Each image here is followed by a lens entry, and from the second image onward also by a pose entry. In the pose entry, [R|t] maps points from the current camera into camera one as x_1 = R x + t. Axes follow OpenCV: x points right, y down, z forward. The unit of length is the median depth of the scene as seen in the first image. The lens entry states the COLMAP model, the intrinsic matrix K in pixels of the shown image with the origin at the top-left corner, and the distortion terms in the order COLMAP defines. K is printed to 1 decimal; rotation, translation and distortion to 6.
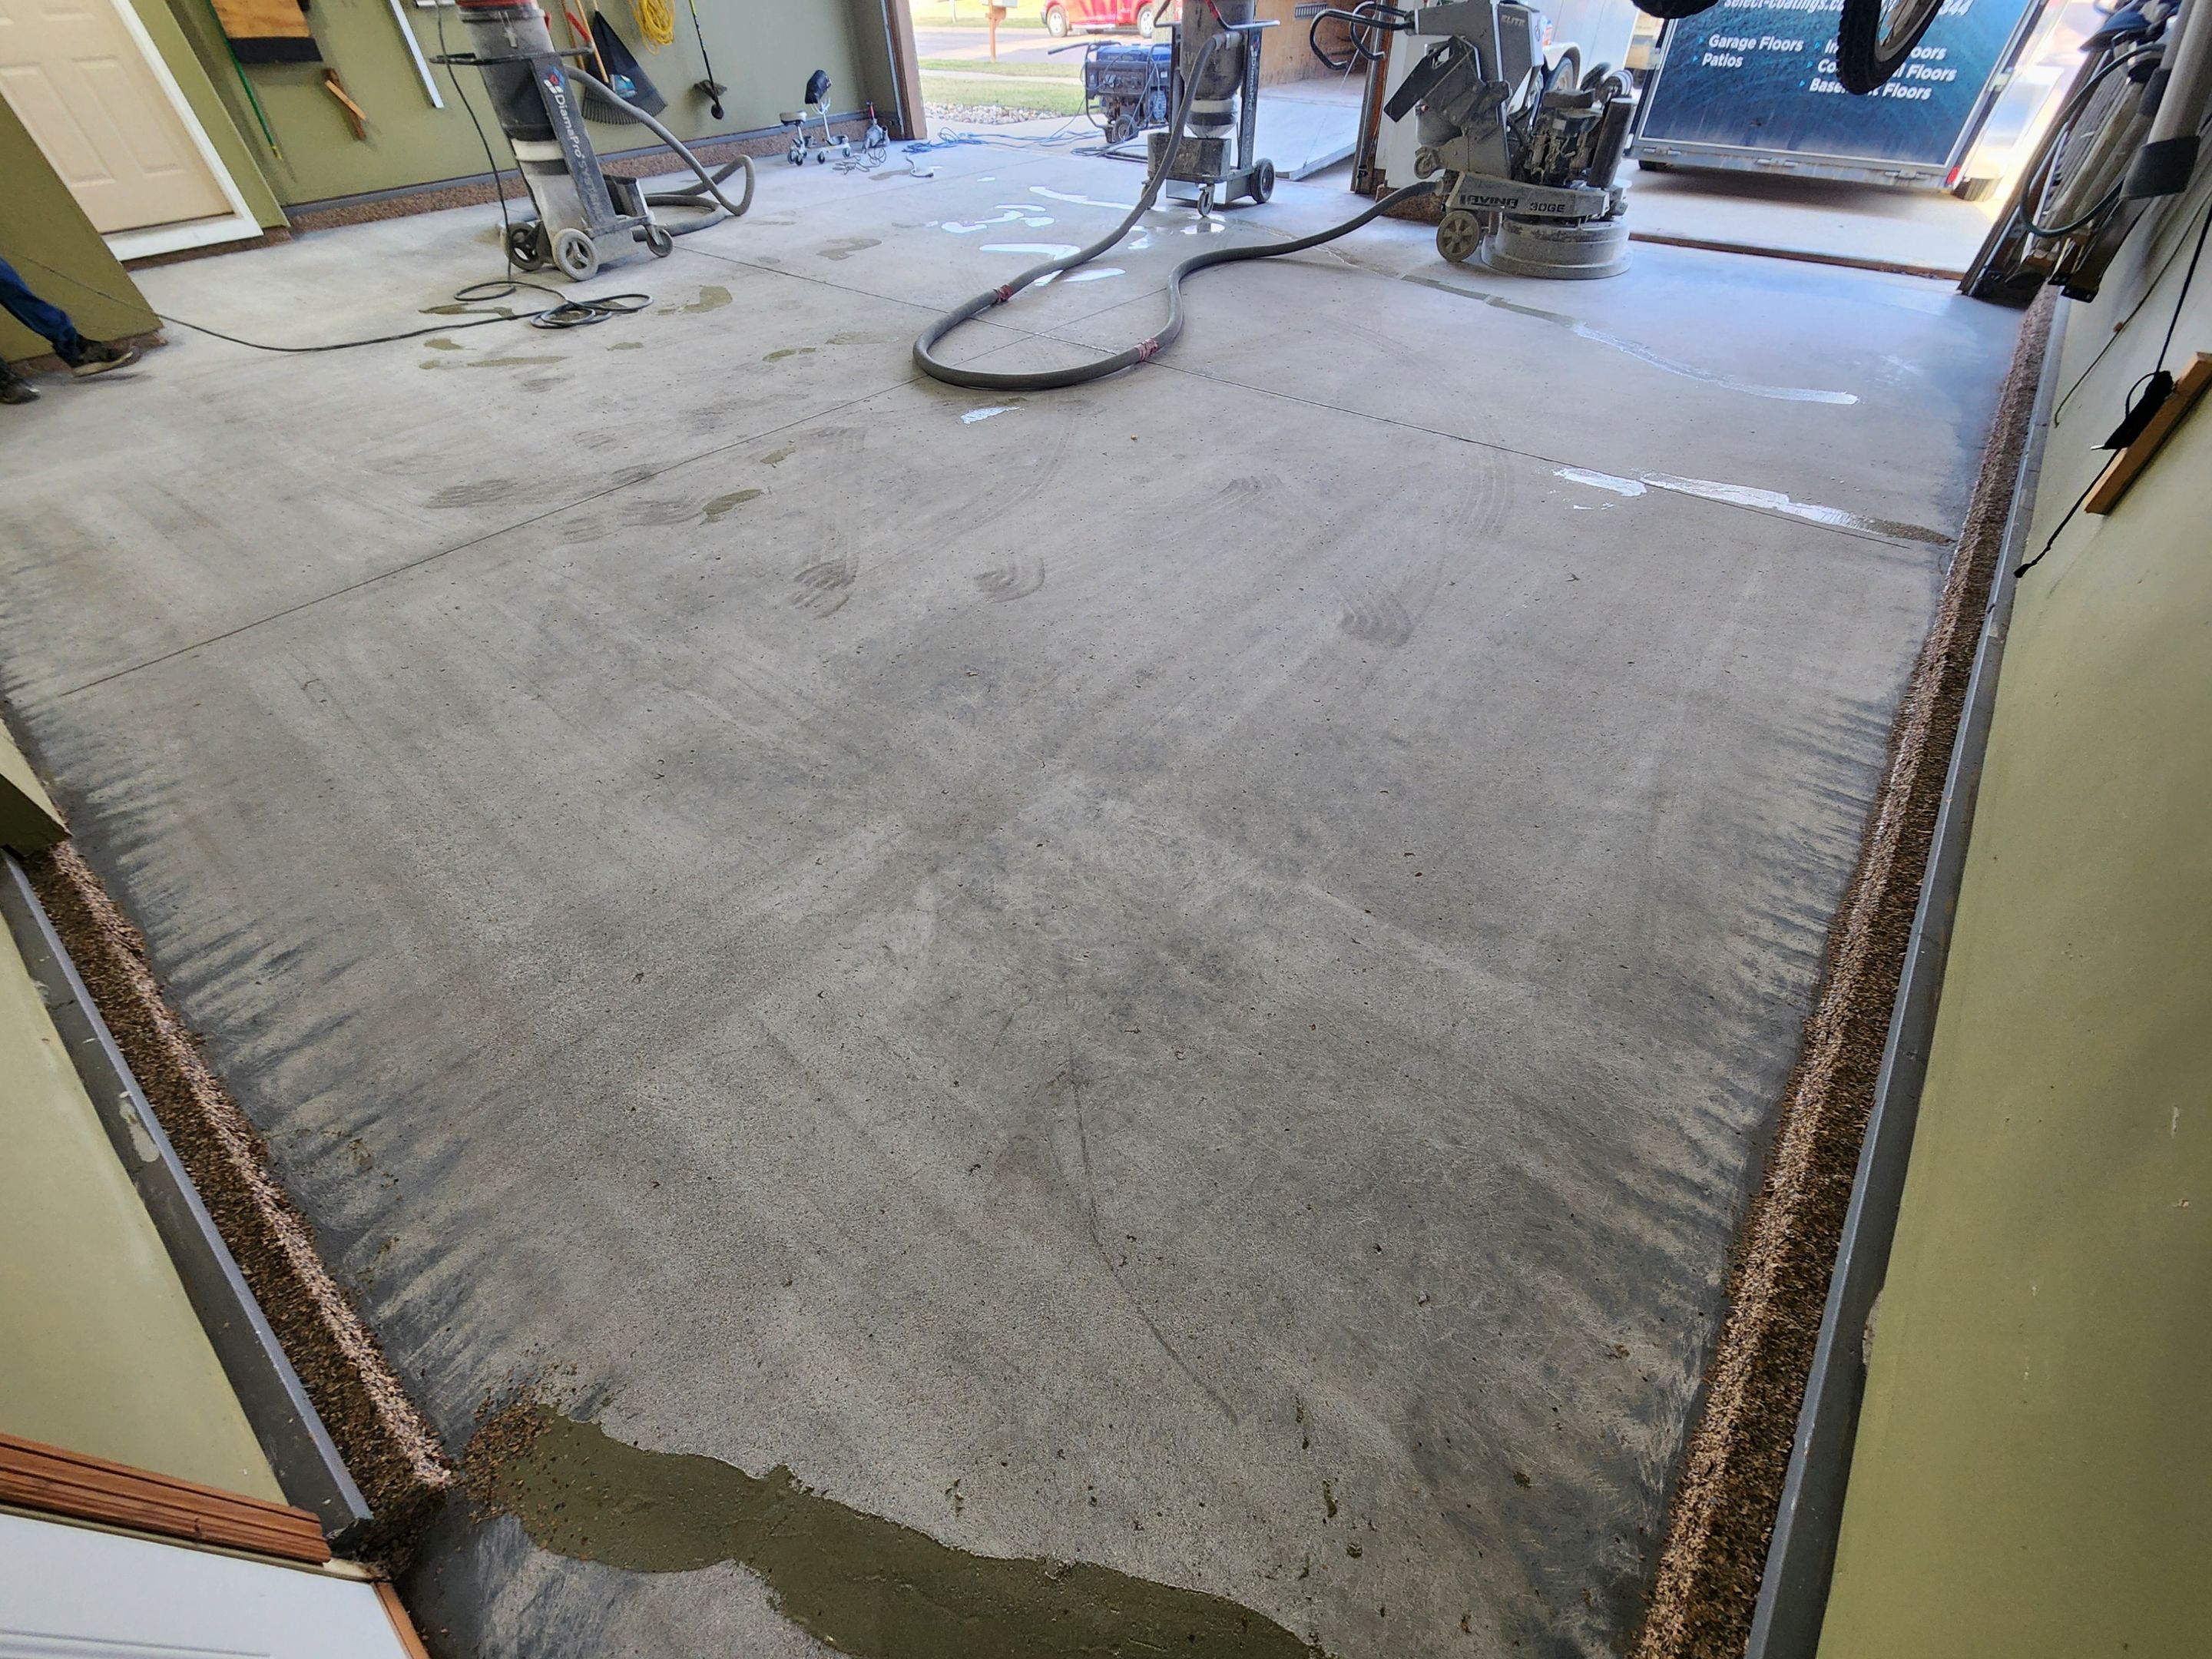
lens RADIAL K [[901.6, 0, 1115.2], [0, 901.6, 841.1], [0, 0, 1]] dist [-0.000690, -0.001370]
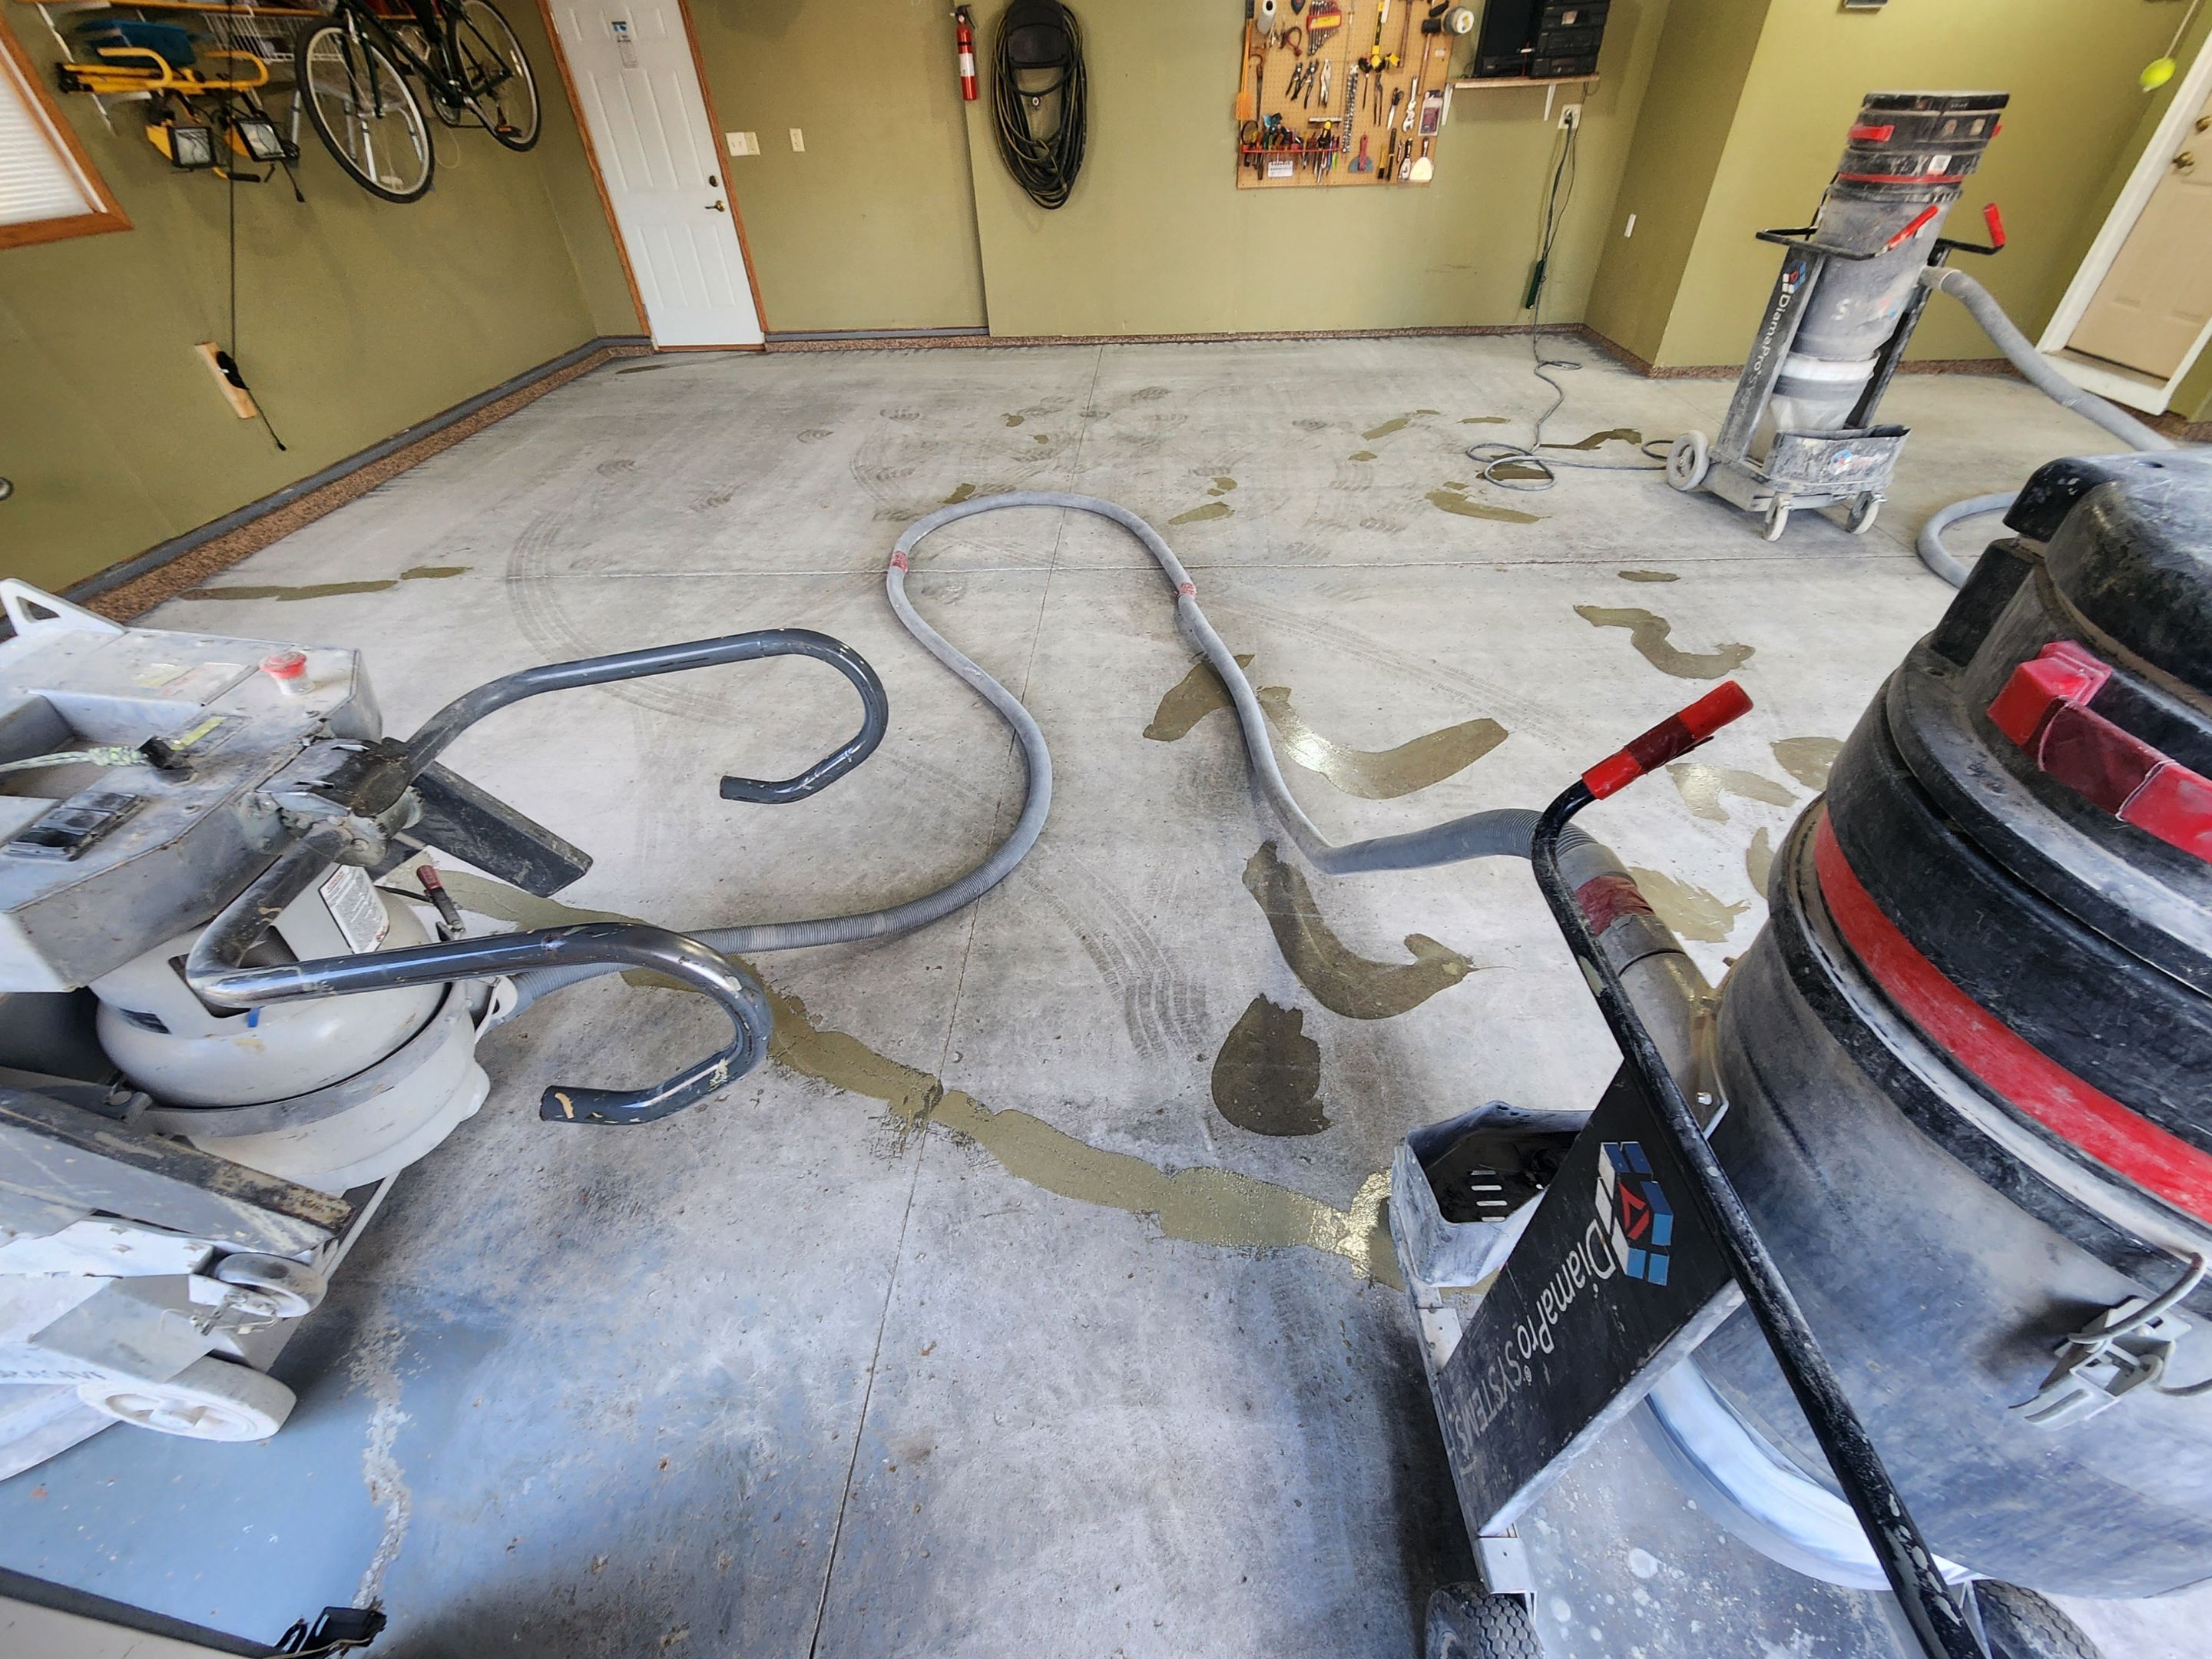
lens RADIAL K [[901.6, 0, 1115.2], [0, 901.6, 841.1], [0, 0, 1]] dist [-0.000690, -0.001370]
pose [[-0.804893, 0.417540, -0.421672, 0.405332], [-0.387802, 0.167752, 0.906349, -1.608970], [0.449173, 0.893040, 0.026901, 1.510201]]
